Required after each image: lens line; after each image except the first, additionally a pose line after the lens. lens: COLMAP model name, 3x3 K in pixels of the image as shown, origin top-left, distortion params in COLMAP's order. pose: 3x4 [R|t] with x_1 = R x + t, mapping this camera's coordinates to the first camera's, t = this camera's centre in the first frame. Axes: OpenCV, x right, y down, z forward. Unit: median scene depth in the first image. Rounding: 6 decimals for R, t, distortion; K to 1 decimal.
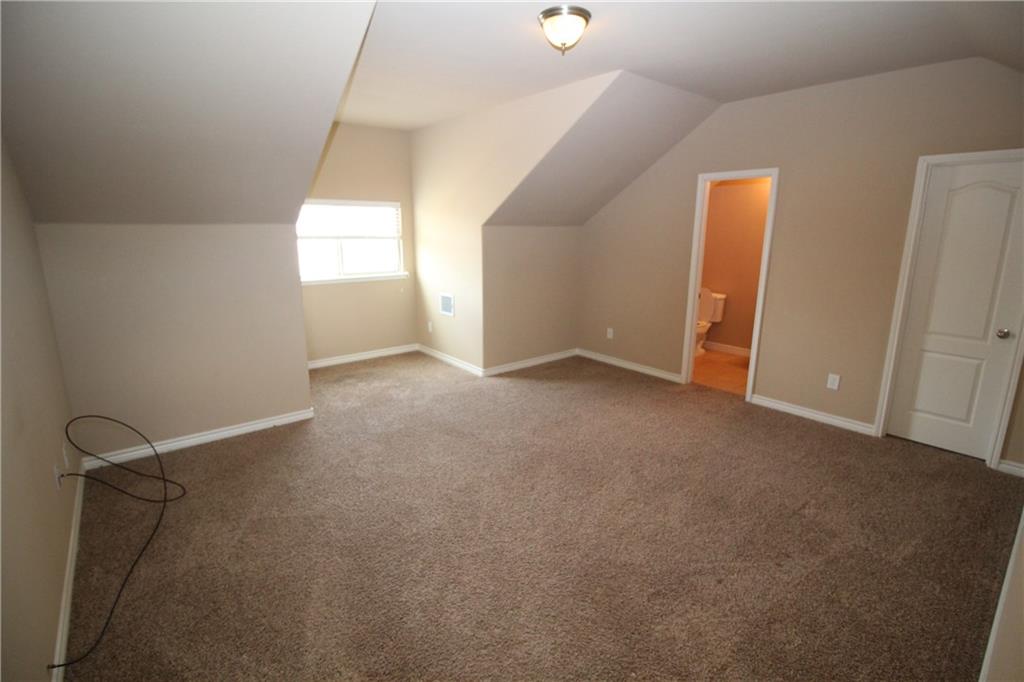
lens RADIAL K [[471.4, 0, 515.7], [0, 471.4, 337.2], [0, 0, 1]] dist [-0.002694, -0.000165]
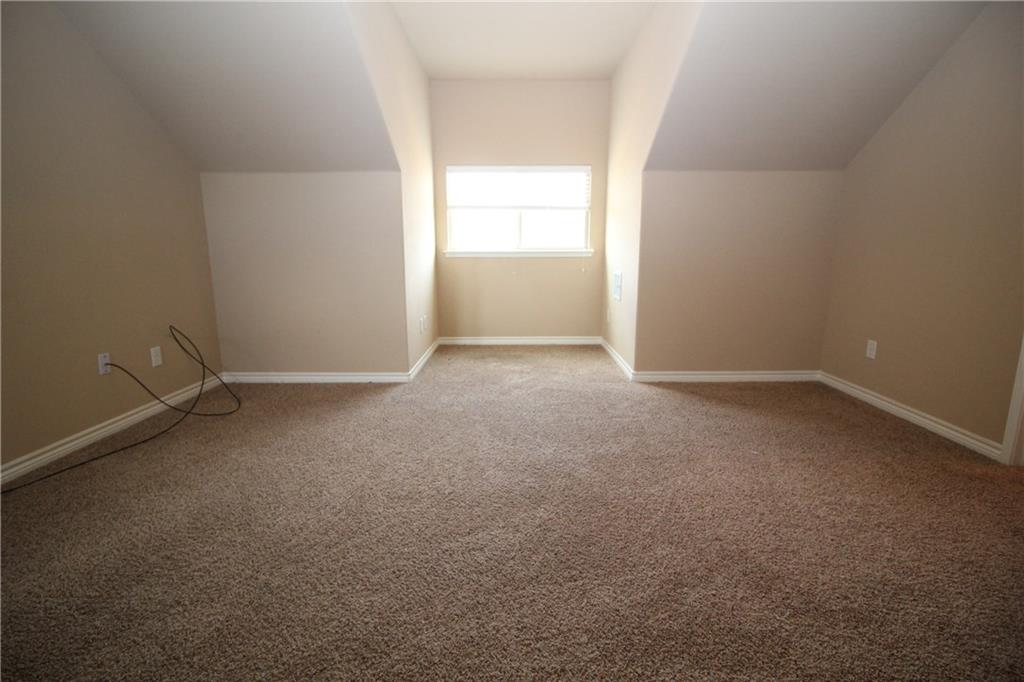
lens RADIAL K [[471.4, 0, 513.0], [0, 471.4, 339.3], [0, 0, 1]] dist [-0.002694, -0.000165]
pose [[0.771865, 0.116756, -0.624974, 0.240756], [-0.135114, 0.990663, 0.018202, 0.031182], [0.621264, 0.070393, 0.780433, 0.303838]]
